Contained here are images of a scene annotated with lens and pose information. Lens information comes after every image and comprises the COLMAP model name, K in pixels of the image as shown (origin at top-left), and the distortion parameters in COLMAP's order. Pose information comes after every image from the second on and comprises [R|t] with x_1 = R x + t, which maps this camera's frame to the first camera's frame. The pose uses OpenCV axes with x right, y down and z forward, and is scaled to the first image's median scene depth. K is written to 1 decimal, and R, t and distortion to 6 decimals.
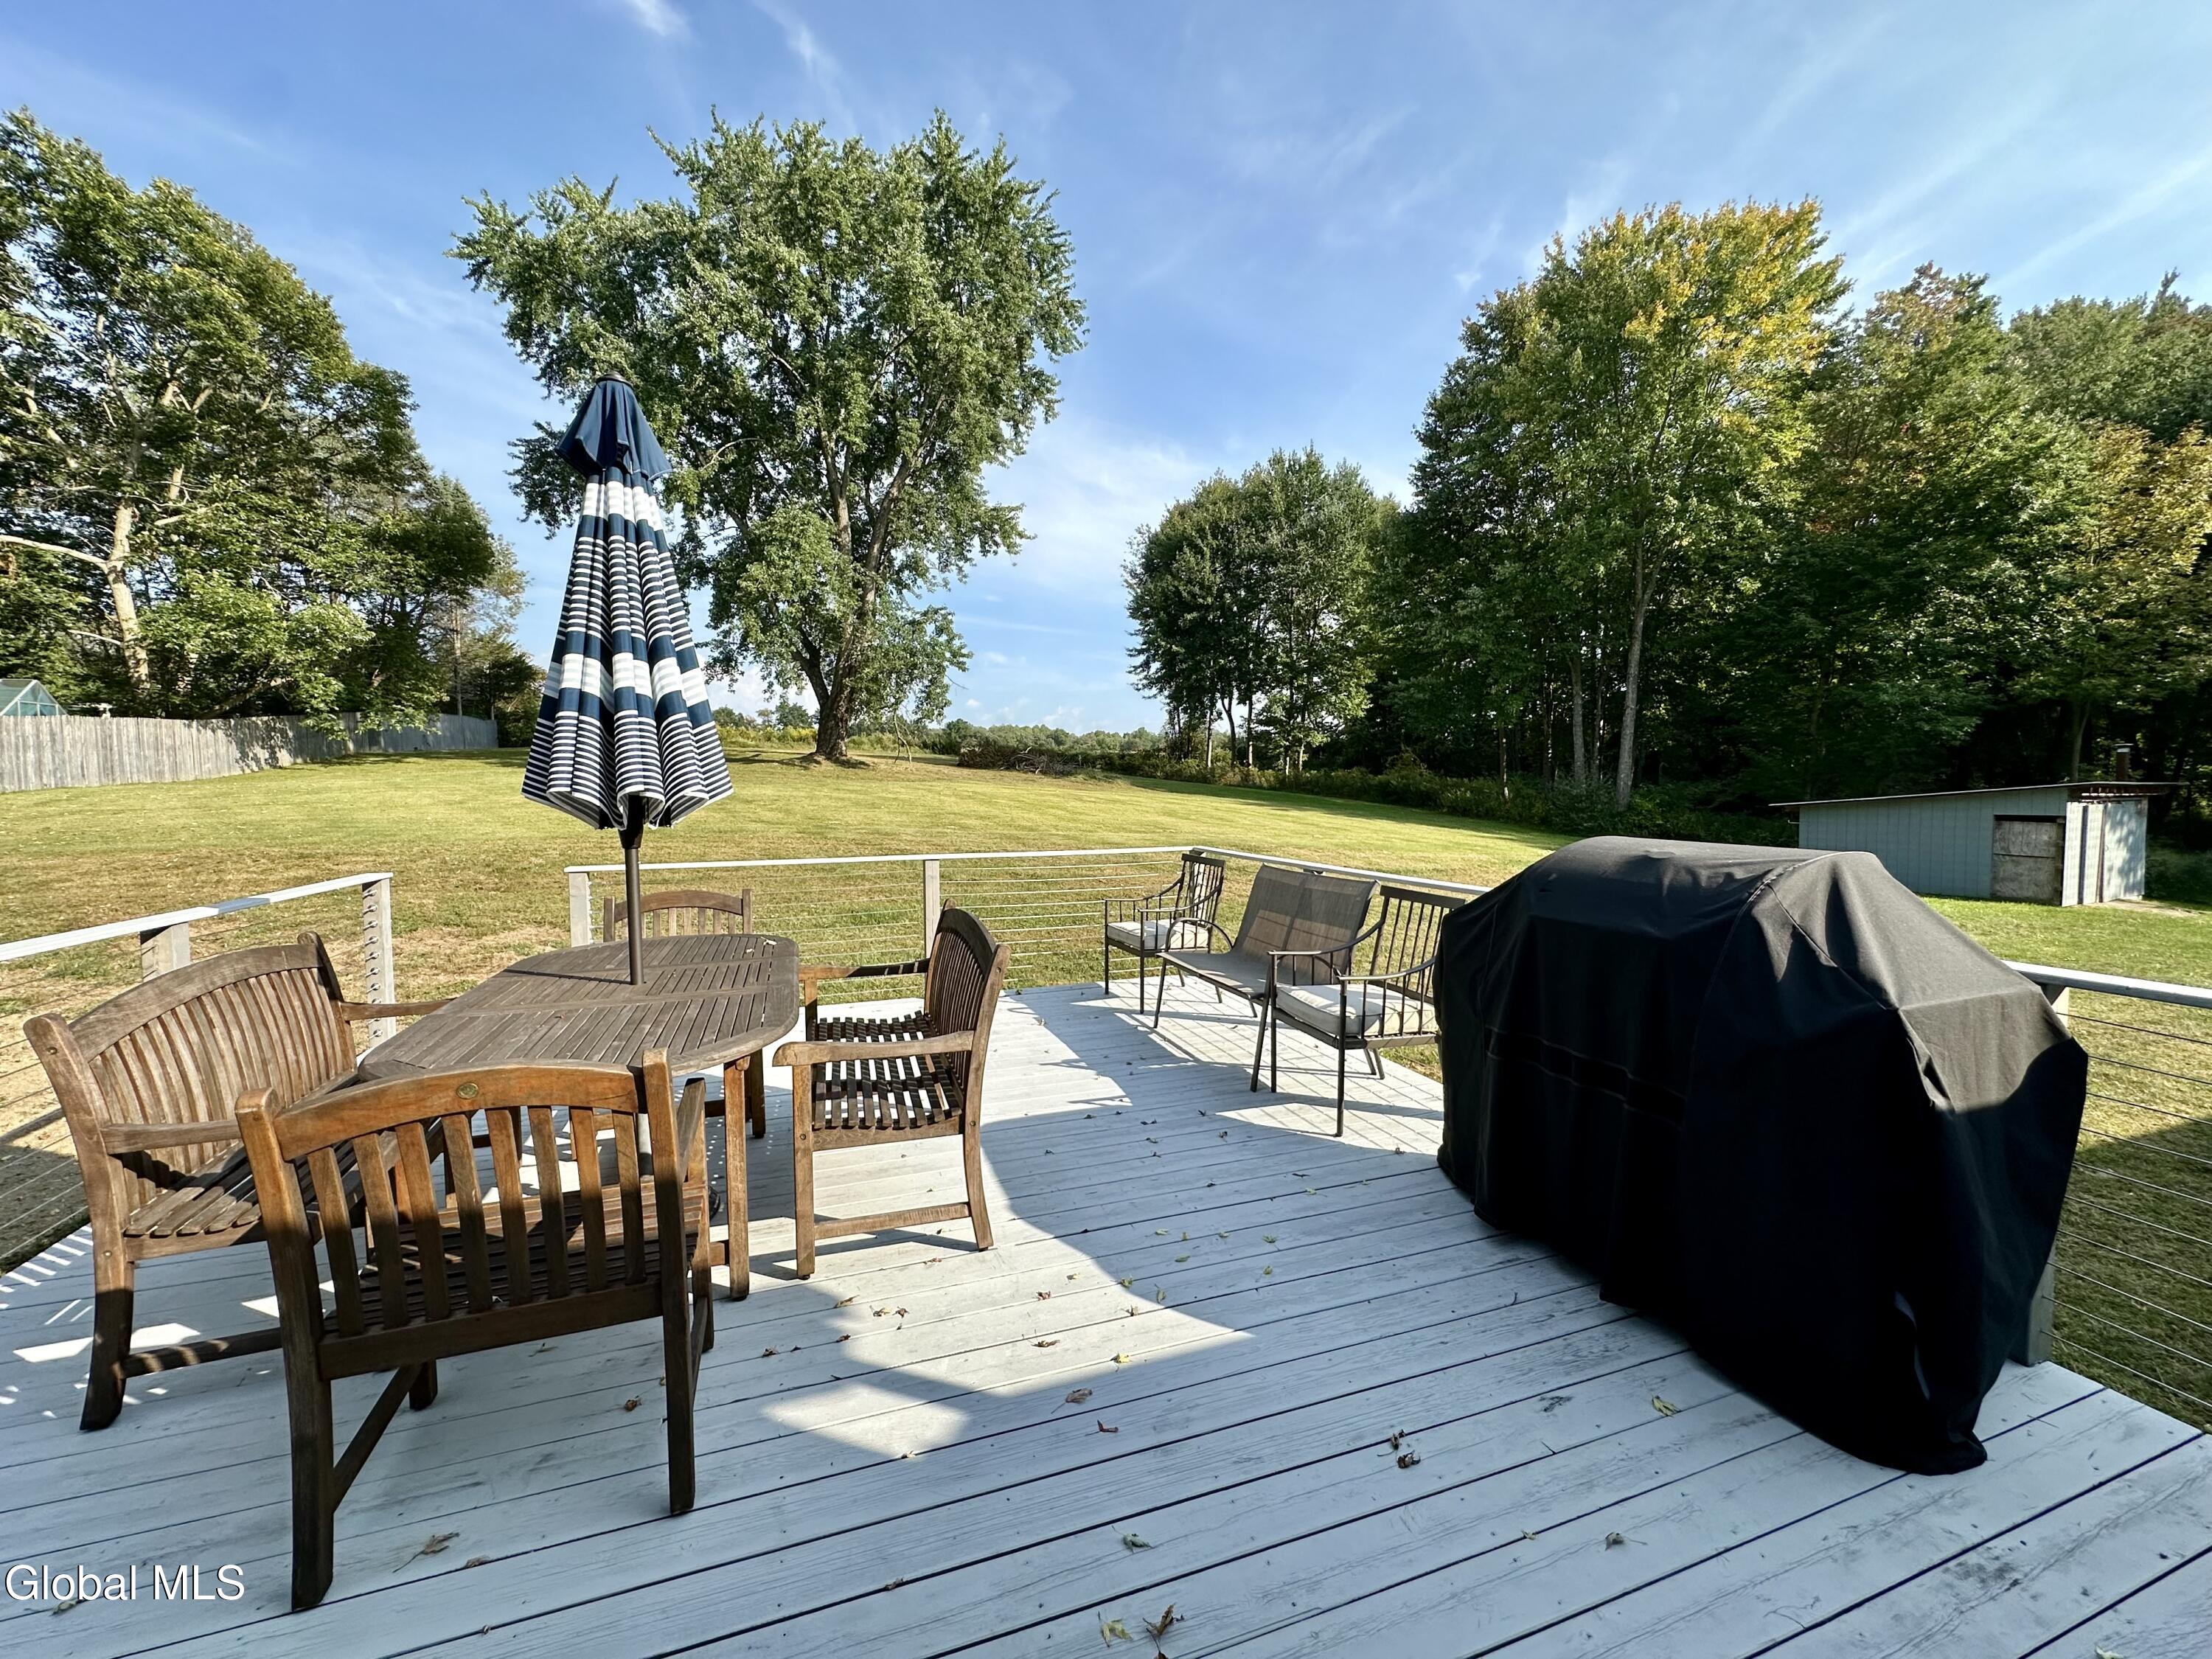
lens RADIAL K [[878.9, 0, 1104.1], [0, 878.9, 833.2], [0, 0, 1]] dist [-0.002819, -0.000140]
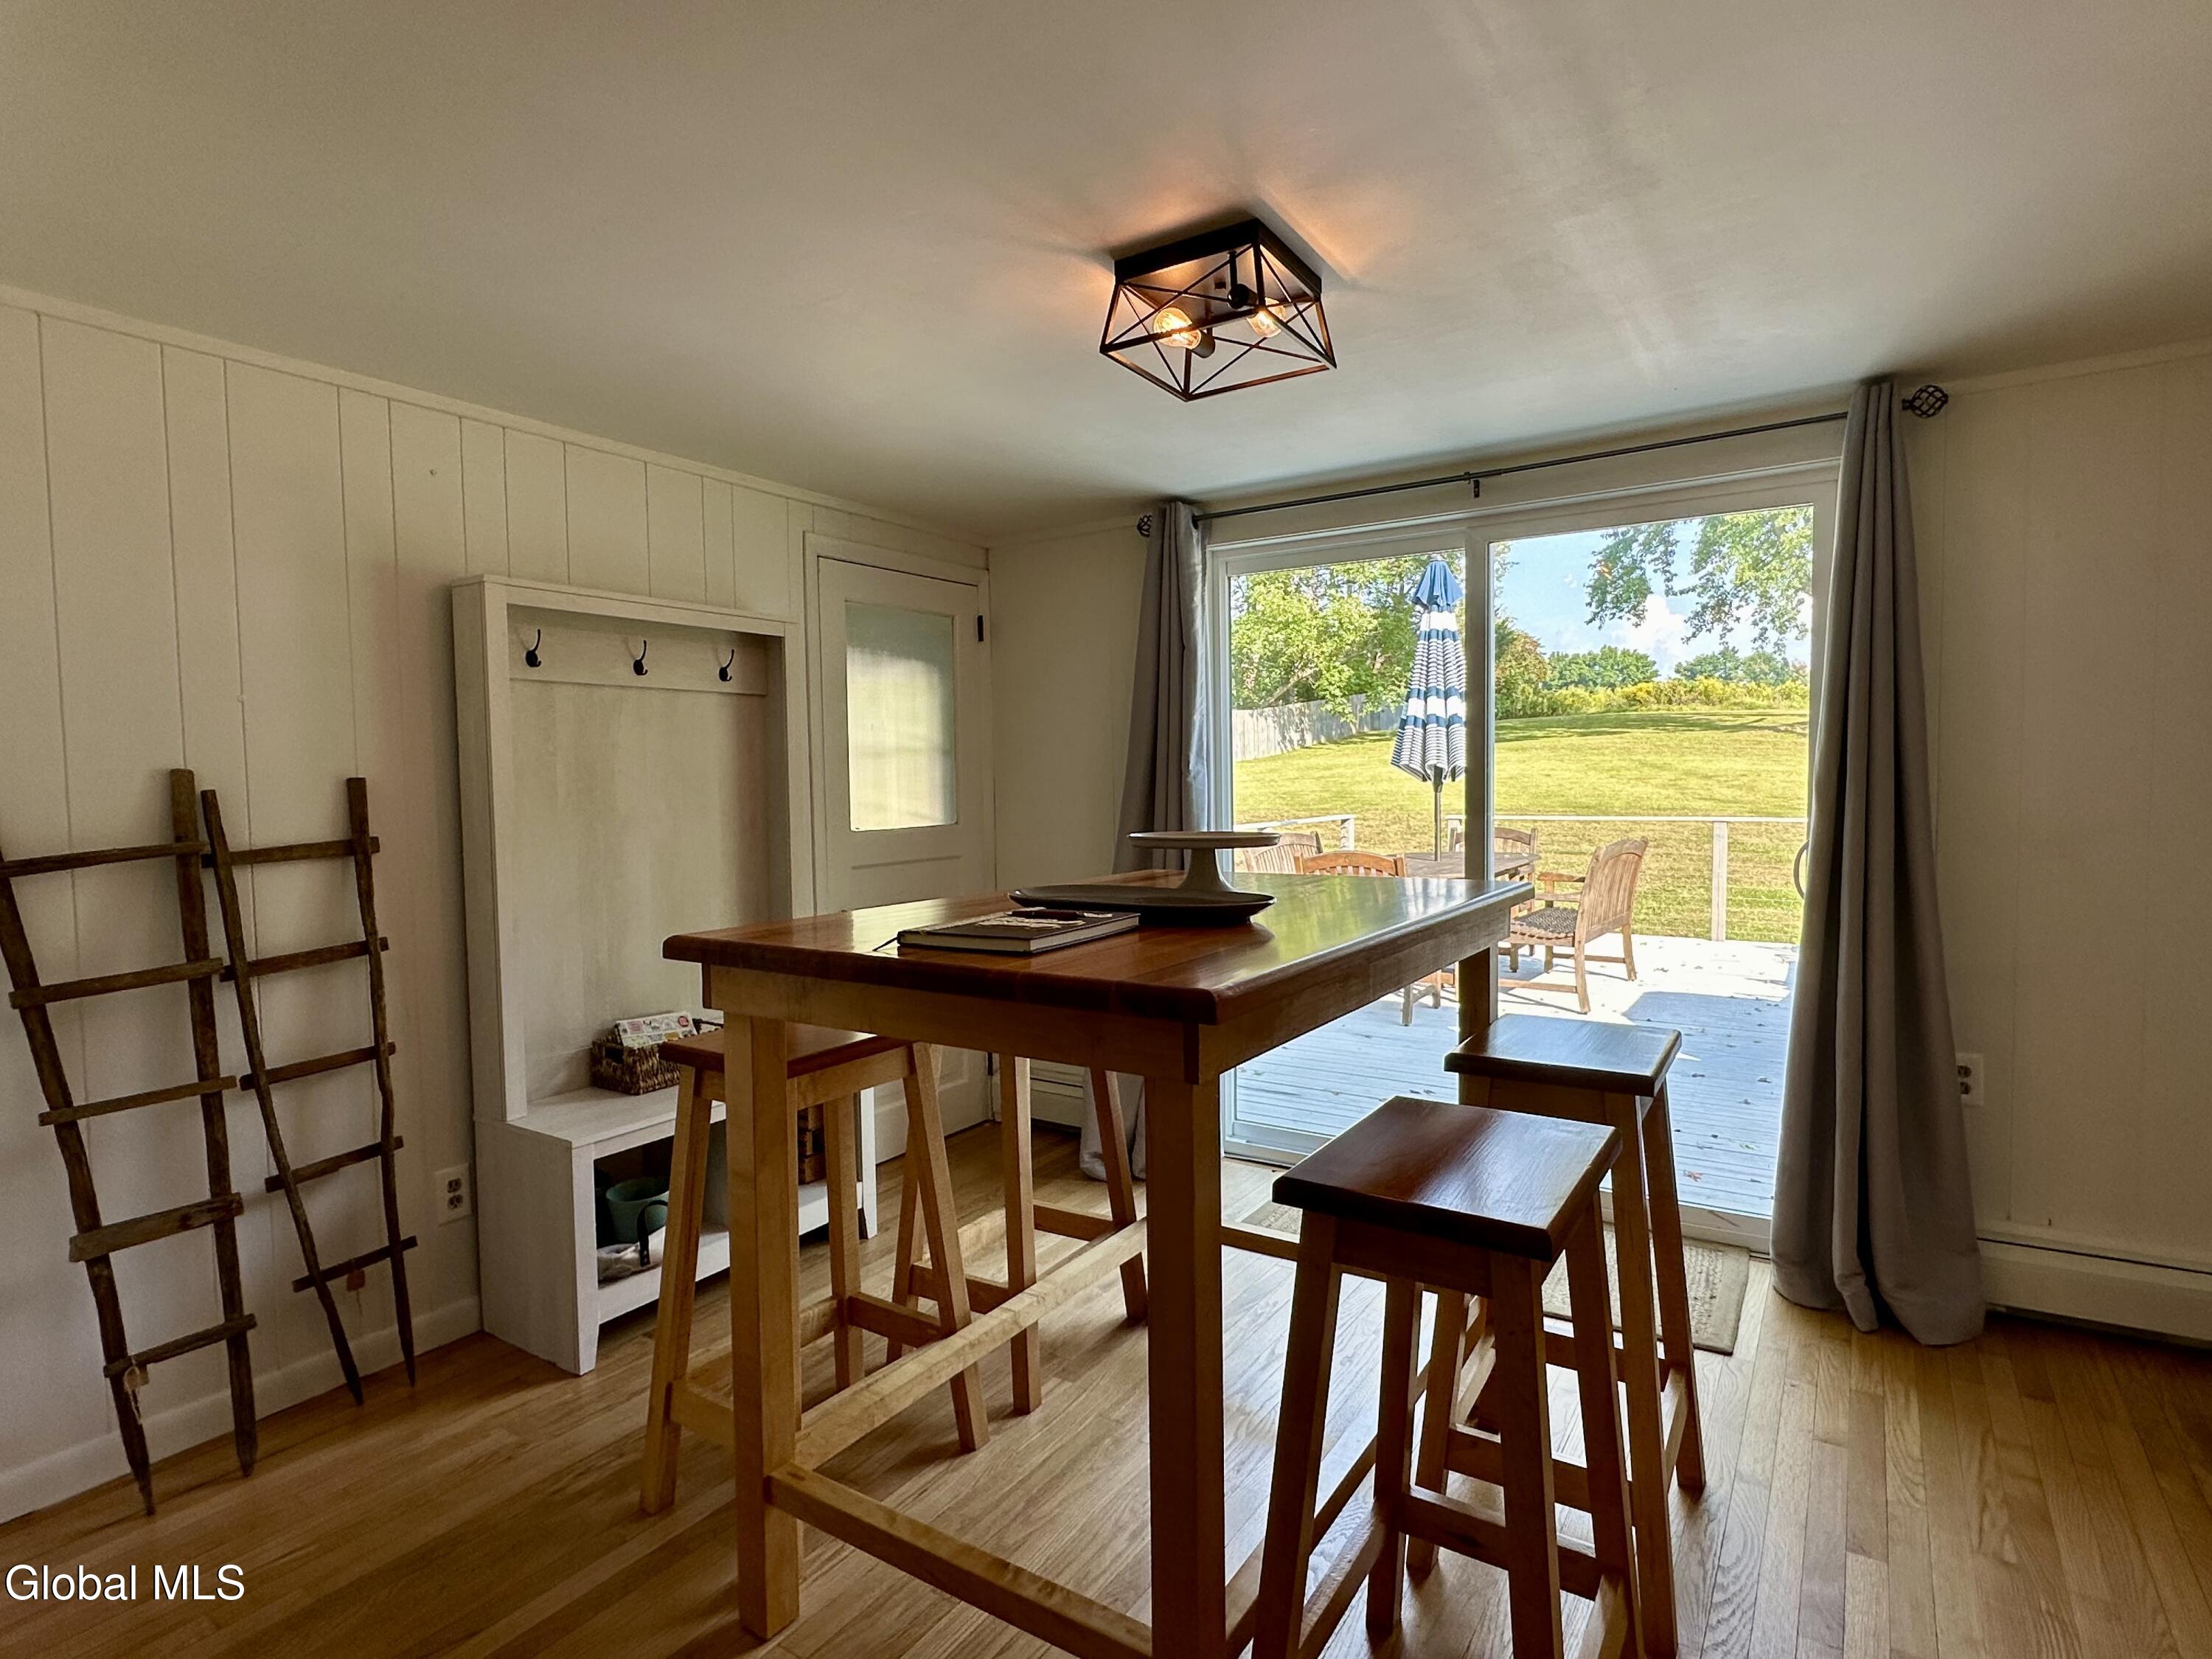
lens RADIAL K [[1157.4, 0, 1101.6], [0, 1157.4, 836.5], [0, 0, 1]] dist [0.000747, -0.002299]
pose [[0.599234, 0.042285, -0.799456, 0.119473], [-0.032897, 0.999061, 0.028185, 0.007501], [0.799898, 0.009410, 0.600063, -0.127470]]
